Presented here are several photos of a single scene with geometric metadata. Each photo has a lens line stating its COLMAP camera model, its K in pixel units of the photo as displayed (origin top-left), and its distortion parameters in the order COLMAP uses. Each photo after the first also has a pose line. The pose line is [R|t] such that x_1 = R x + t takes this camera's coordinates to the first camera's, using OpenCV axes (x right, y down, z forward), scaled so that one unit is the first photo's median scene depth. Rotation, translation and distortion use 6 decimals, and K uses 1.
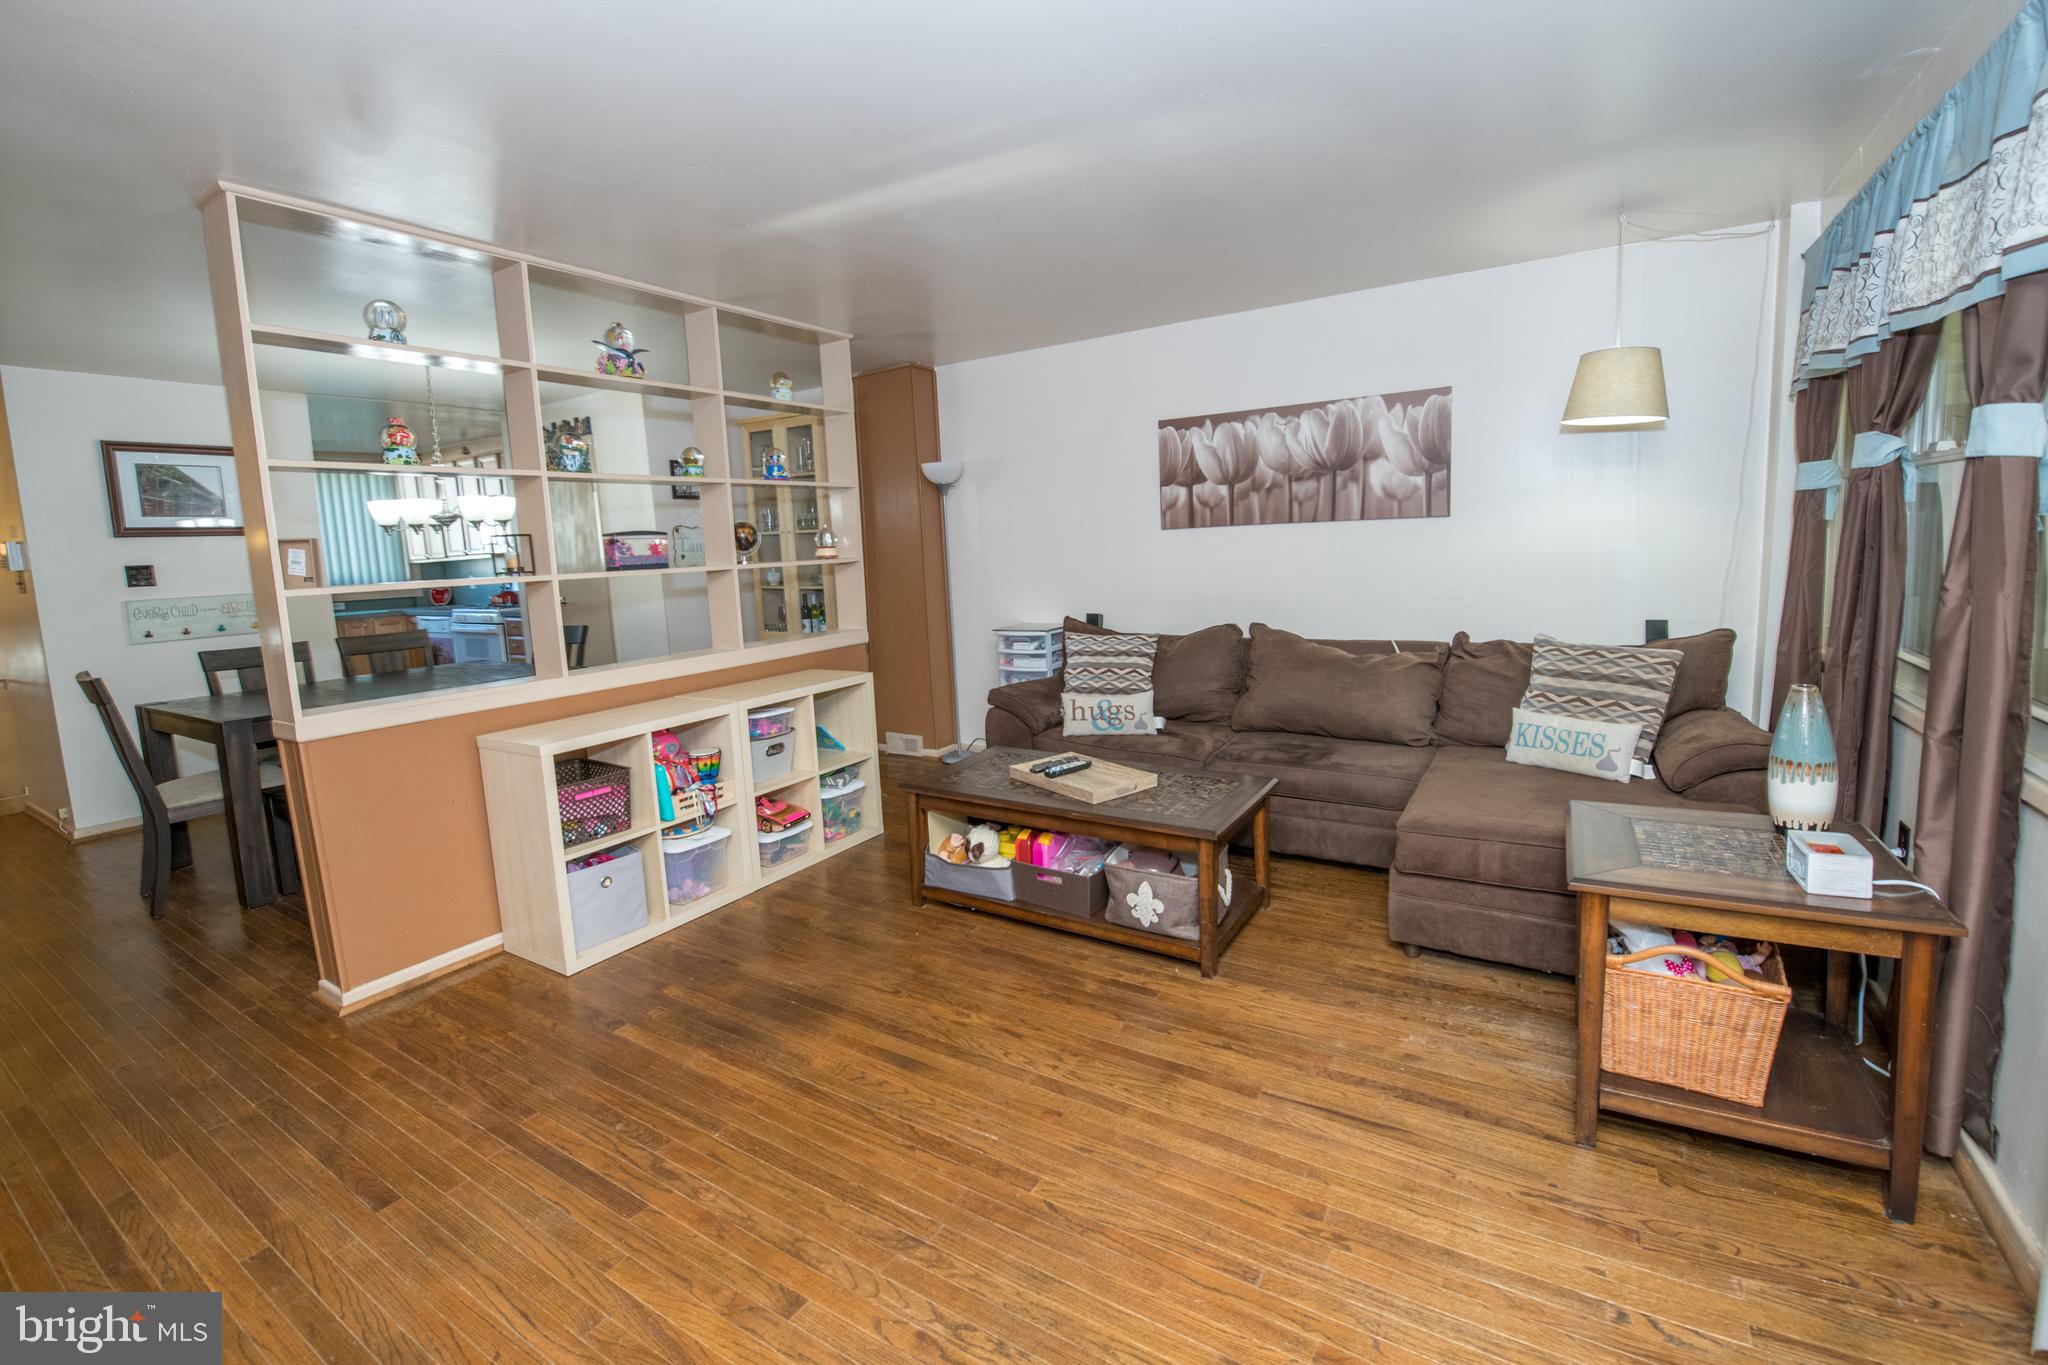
lens RADIAL K [[860.9, 0, 1028.1], [0, 860.9, 642.1], [0, 0, 1]] dist [-0.014371, -0.002848]
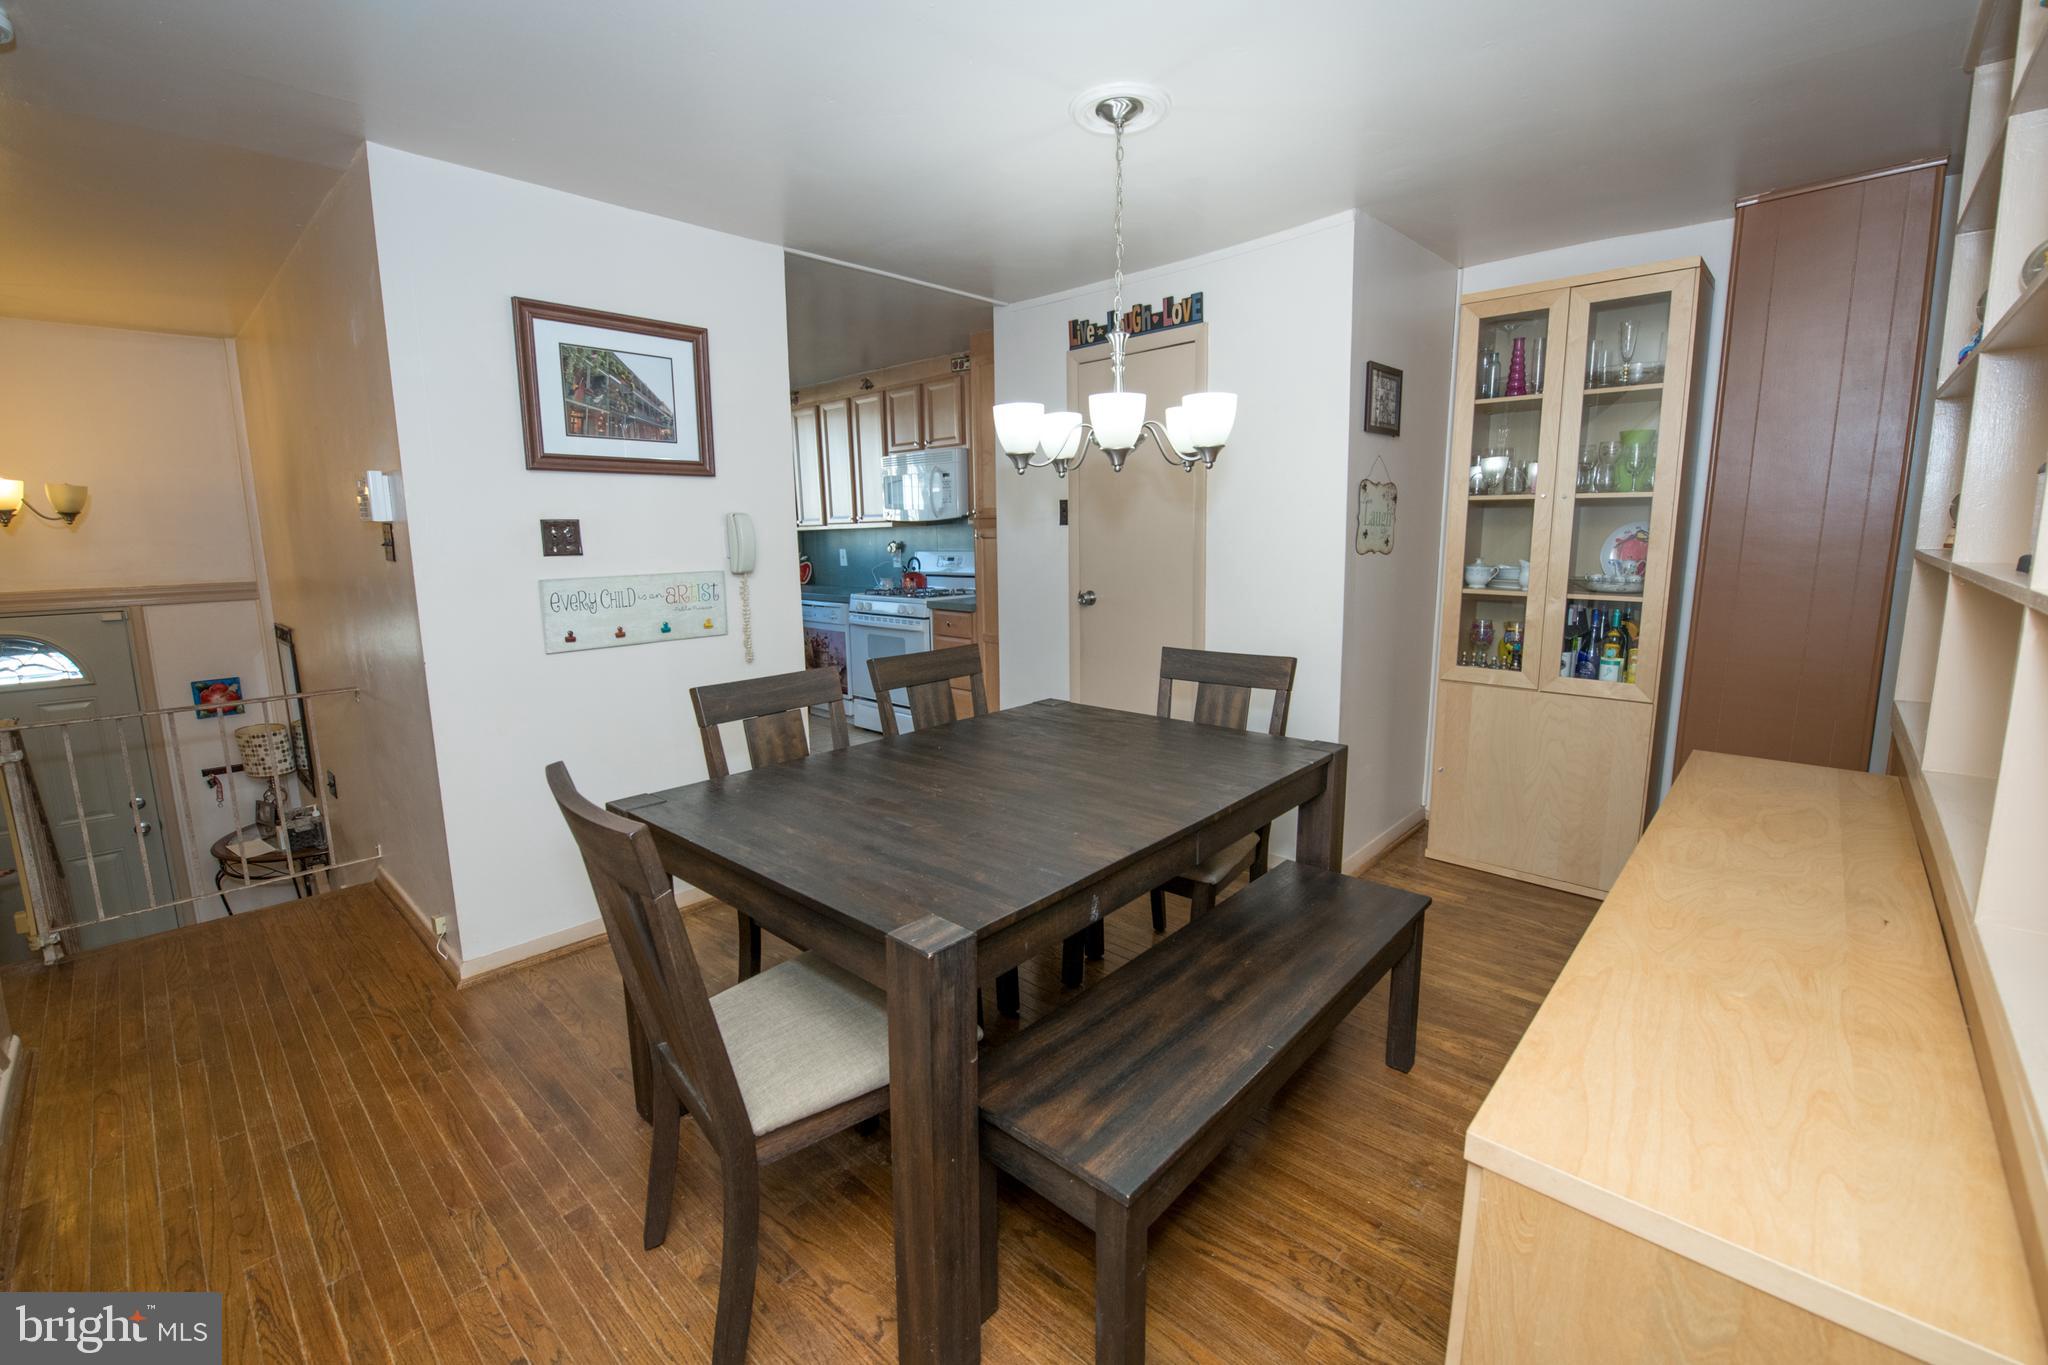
lens RADIAL K [[860.9, 0, 1037.9], [0, 860.9, 671.6], [0, 0, 1]] dist [-0.014371, -0.002848]
pose [[0.982935, 0.058468, -0.174413, -0.664450], [-0.049907, 0.997343, 0.053078, -0.036089], [0.177053, -0.043468, 0.983241, 0.503689]]
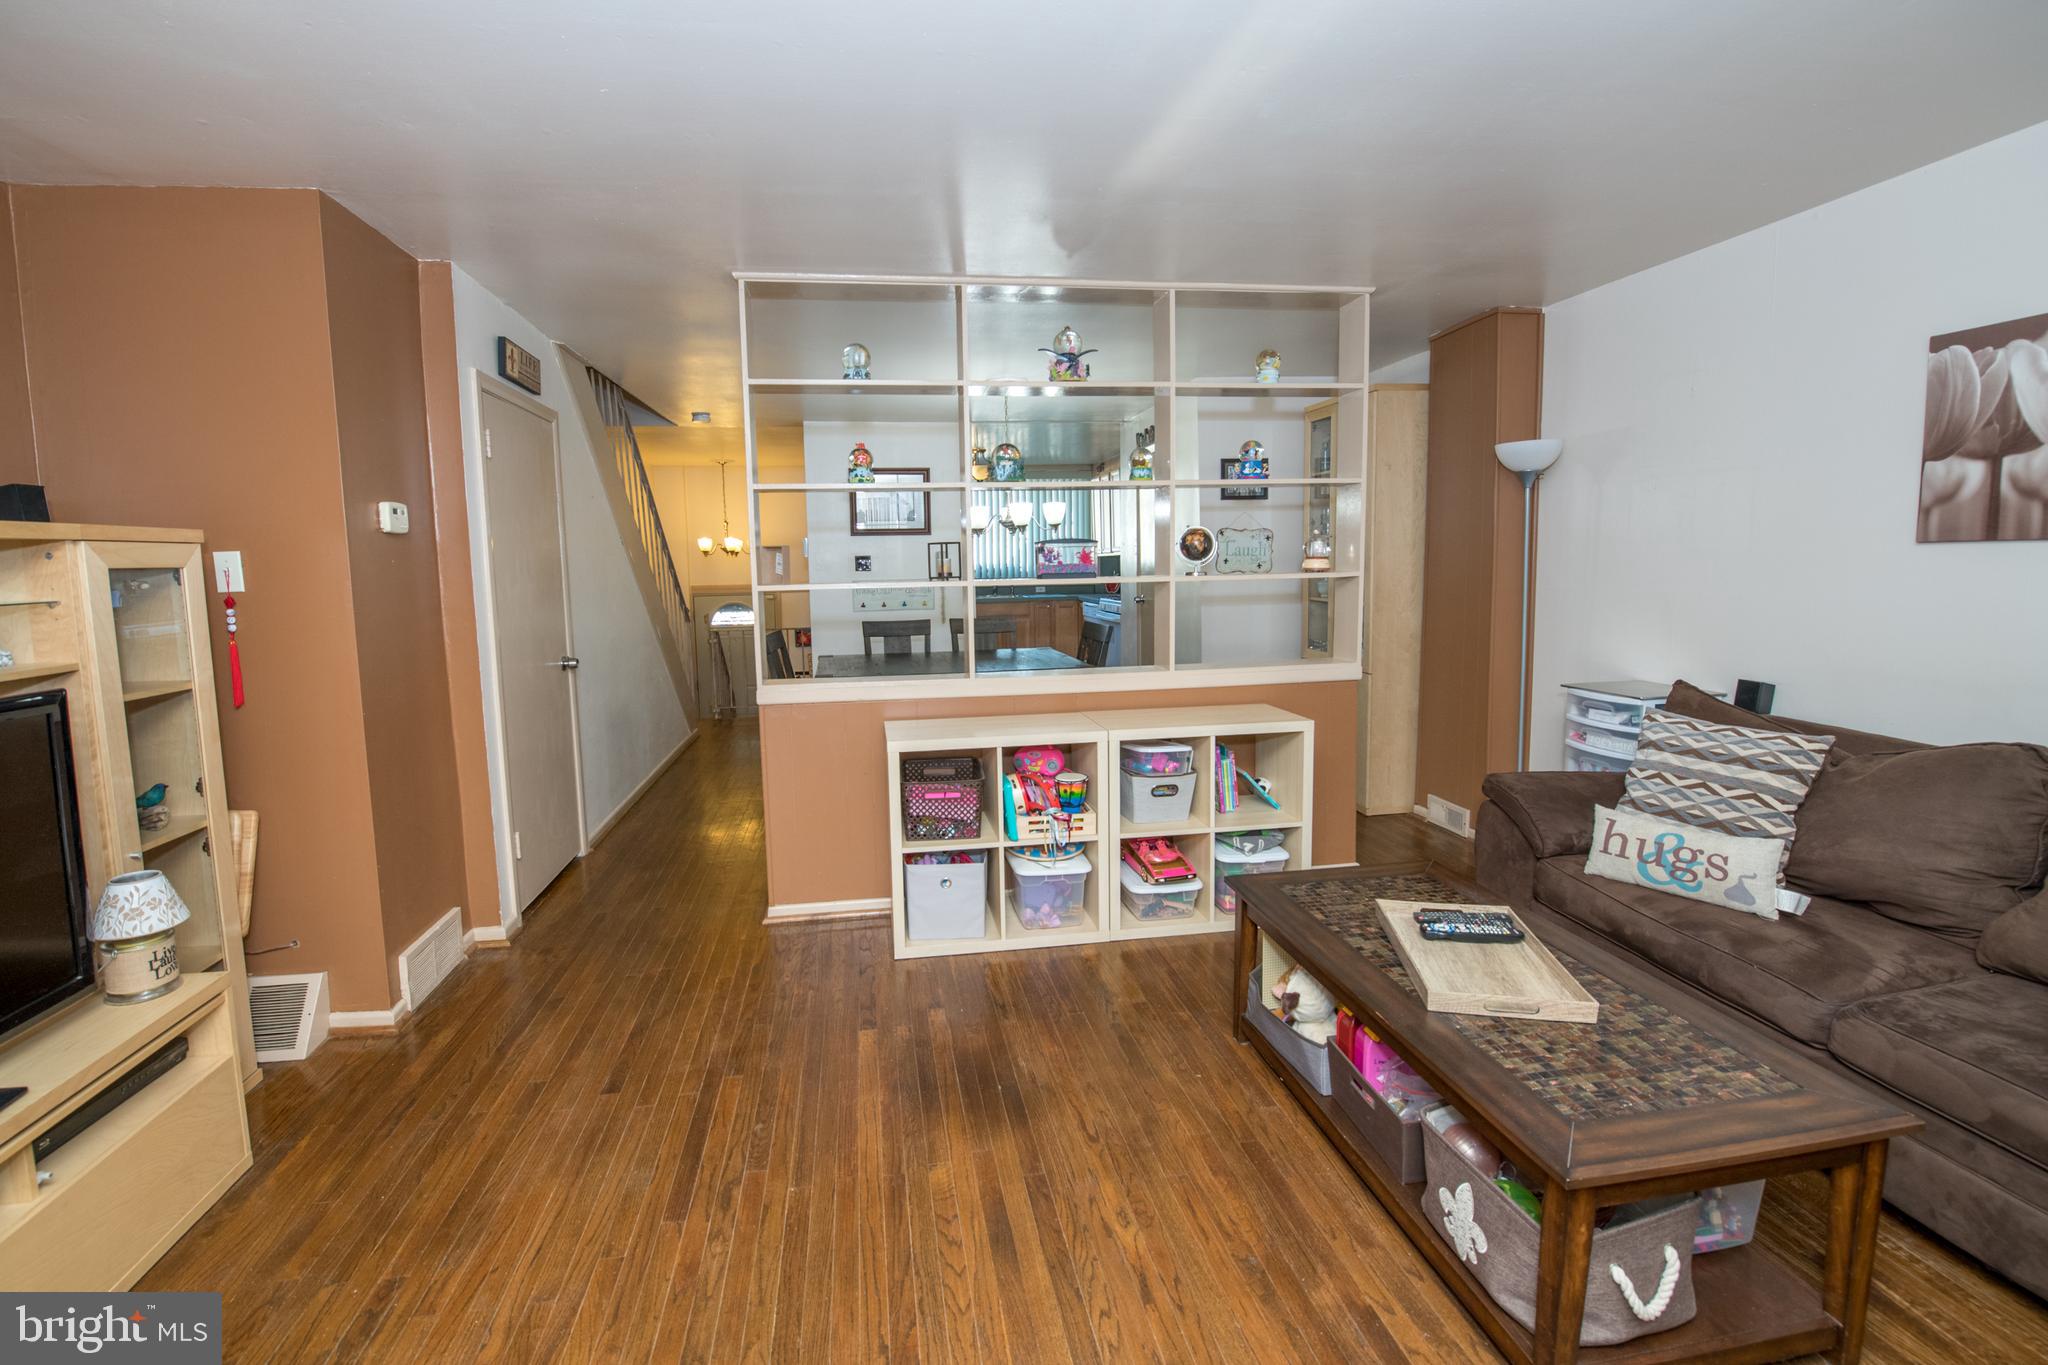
lens RADIAL K [[860.9, 0, 984.8], [0, 860.9, 648.5], [0, 0, 1]] dist [-0.014371, -0.002848]
pose [[0.644984, 0.105967, -0.756814, 0.197151], [-0.095995, 0.993729, 0.057329, -0.043111], [0.758143, 0.035674, 0.651112, 0.242606]]
